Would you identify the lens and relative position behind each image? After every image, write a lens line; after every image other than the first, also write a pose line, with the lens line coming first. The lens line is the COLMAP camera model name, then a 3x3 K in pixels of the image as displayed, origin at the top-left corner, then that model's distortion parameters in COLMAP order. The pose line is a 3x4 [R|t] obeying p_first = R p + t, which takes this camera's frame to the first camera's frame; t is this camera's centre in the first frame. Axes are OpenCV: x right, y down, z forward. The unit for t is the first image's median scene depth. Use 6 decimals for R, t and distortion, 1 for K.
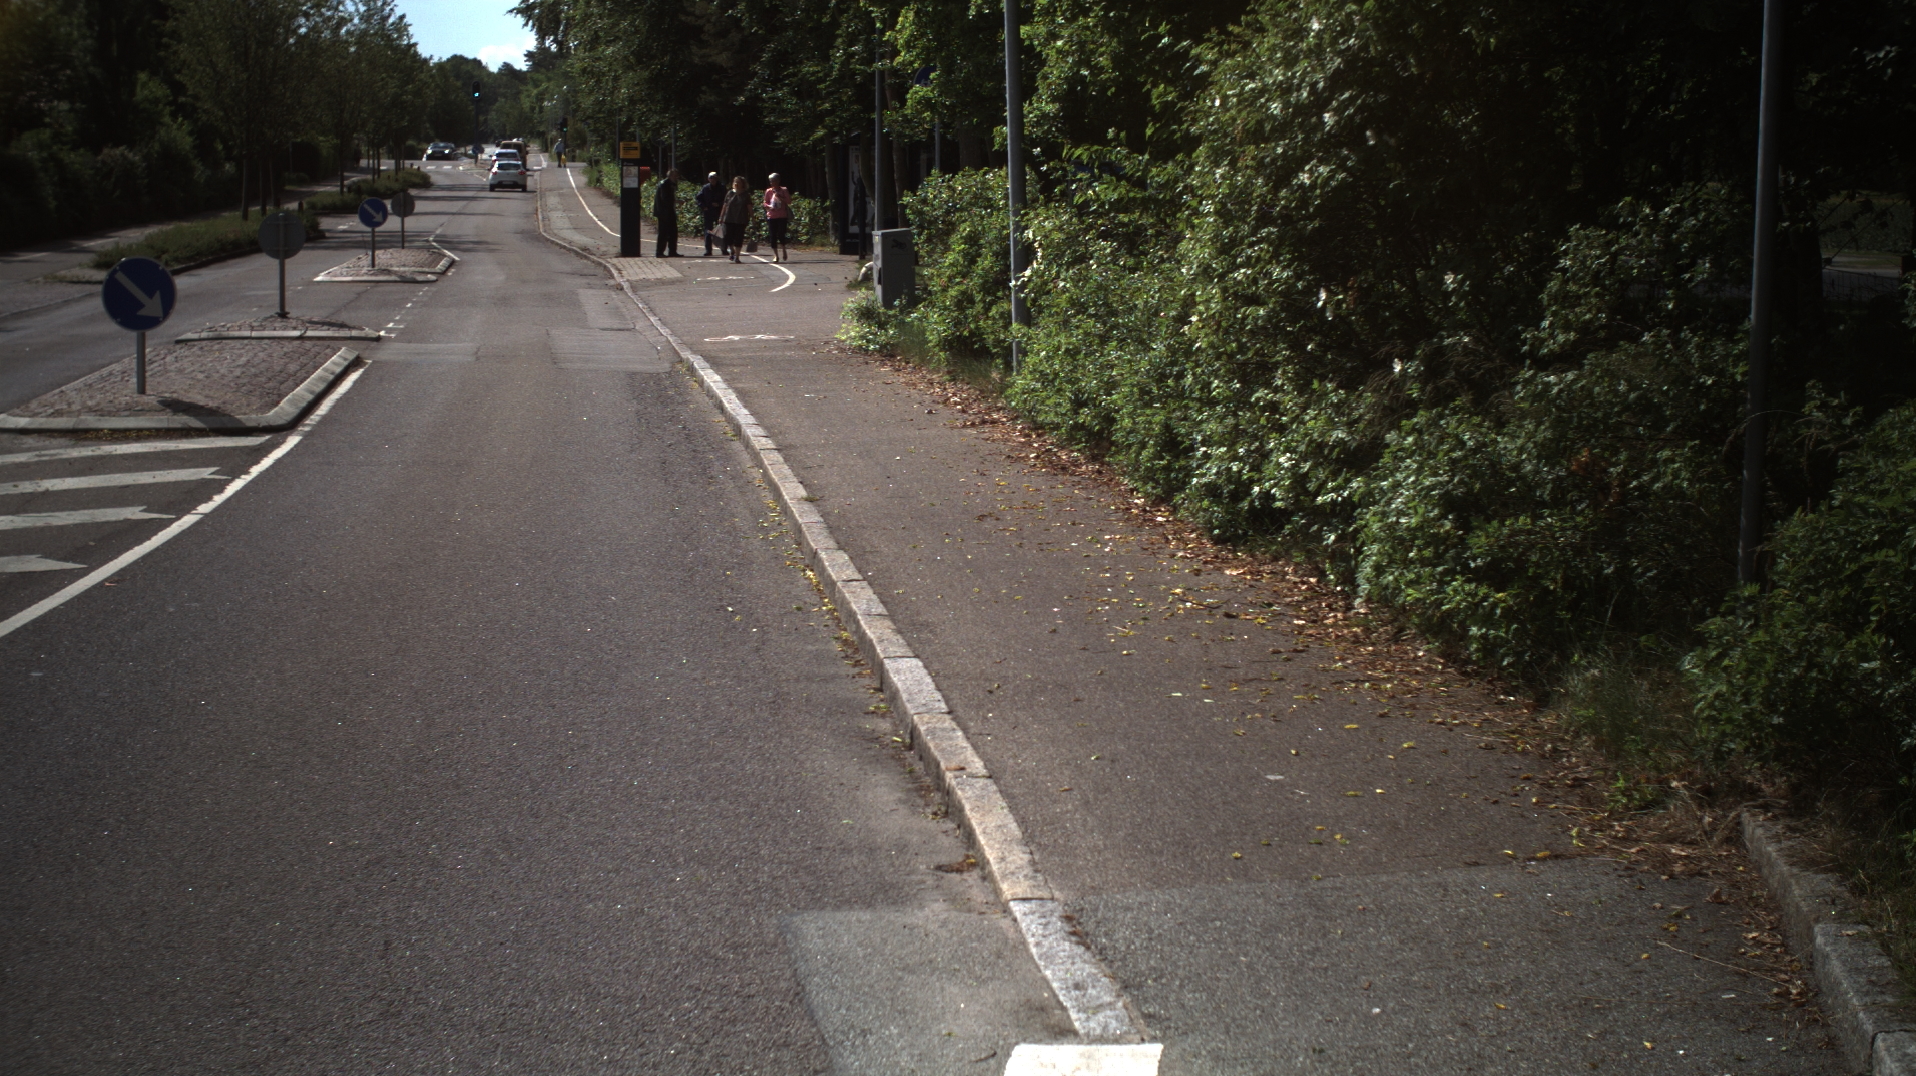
lens RADIAL K [[3330.1, 0, 958.0], [0, 3330.1, 538.0], [0, 0, 1]] dist [-0.294758, 0.316876]
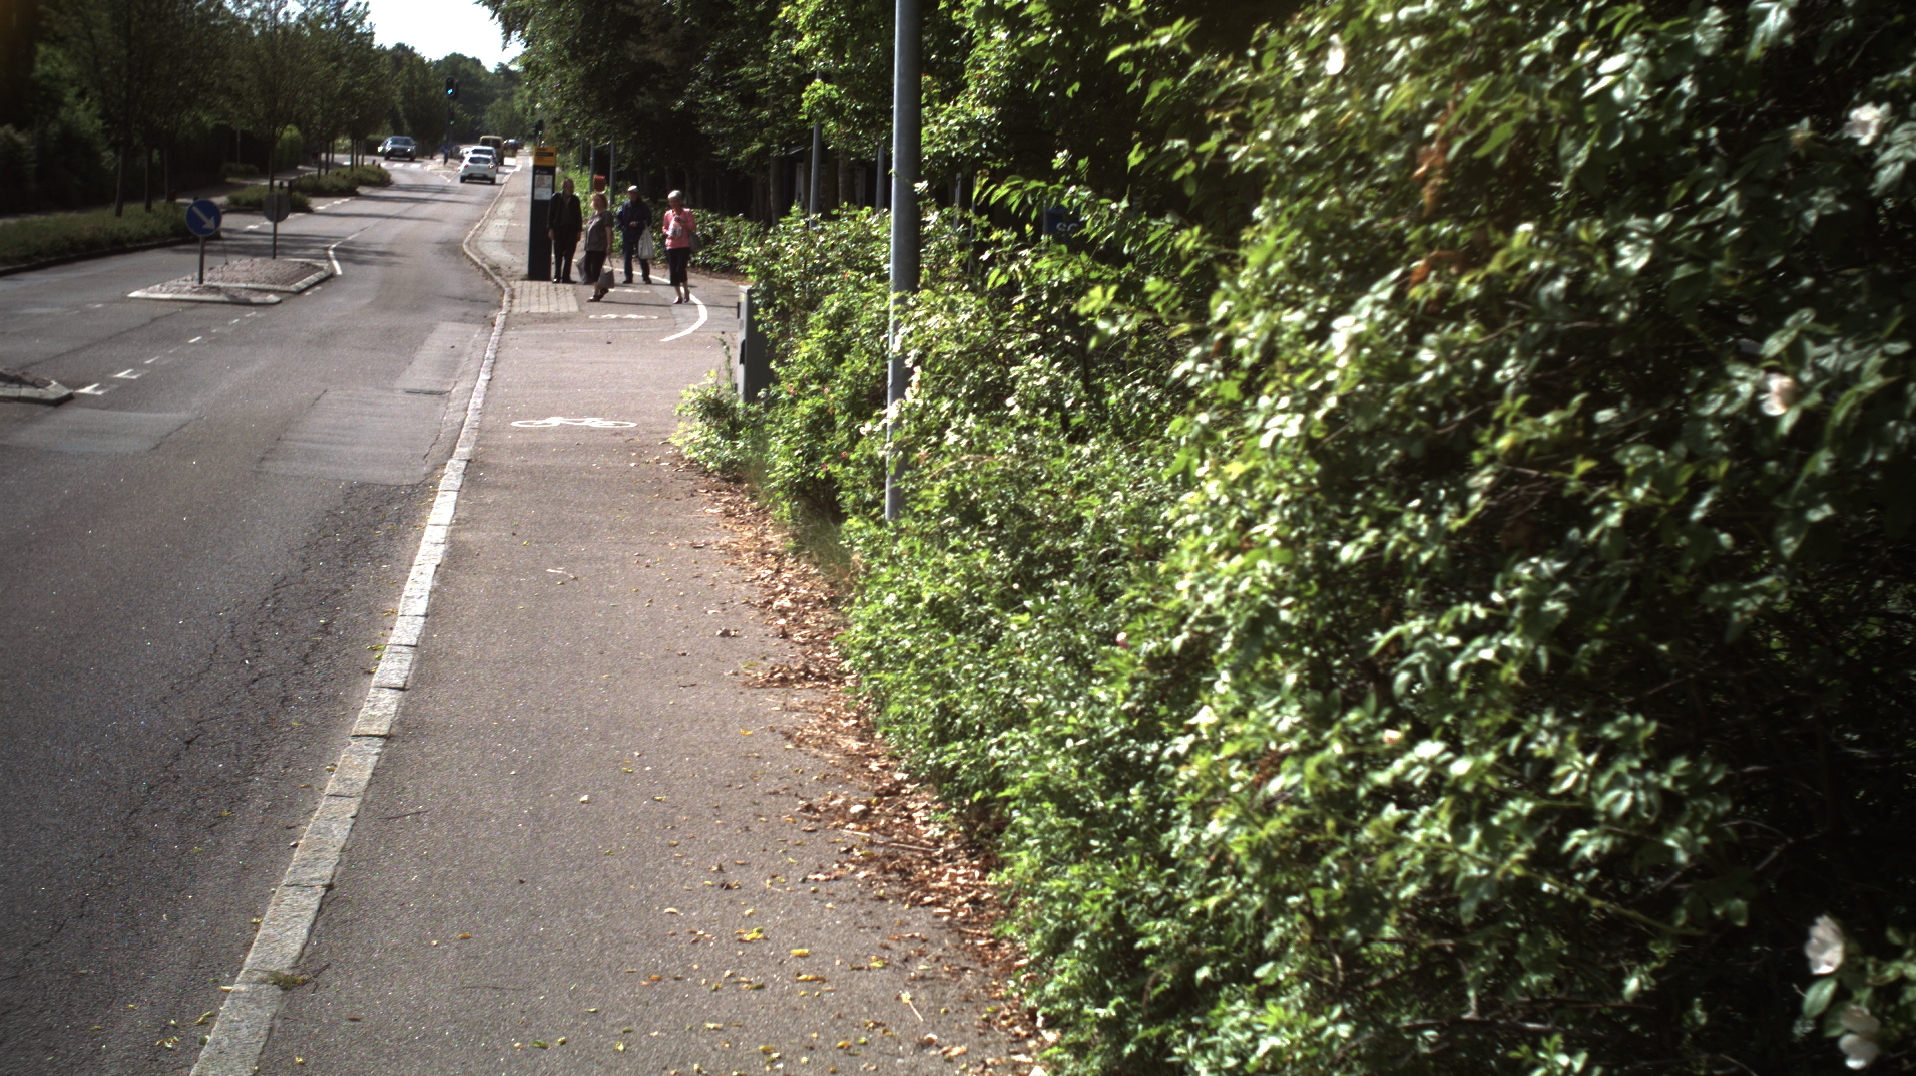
lens RADIAL K [[3330.1, 0, 958.0], [0, 3330.1, 538.0], [0, 0, 1]] dist [-0.294758, 0.316876]
pose [[0.998878, 0.047164, 0.004216, 0.030109], [-0.047134, 0.998865, -0.006926, -0.055795], [-0.004538, 0.006719, 0.999967, 0.458249]]
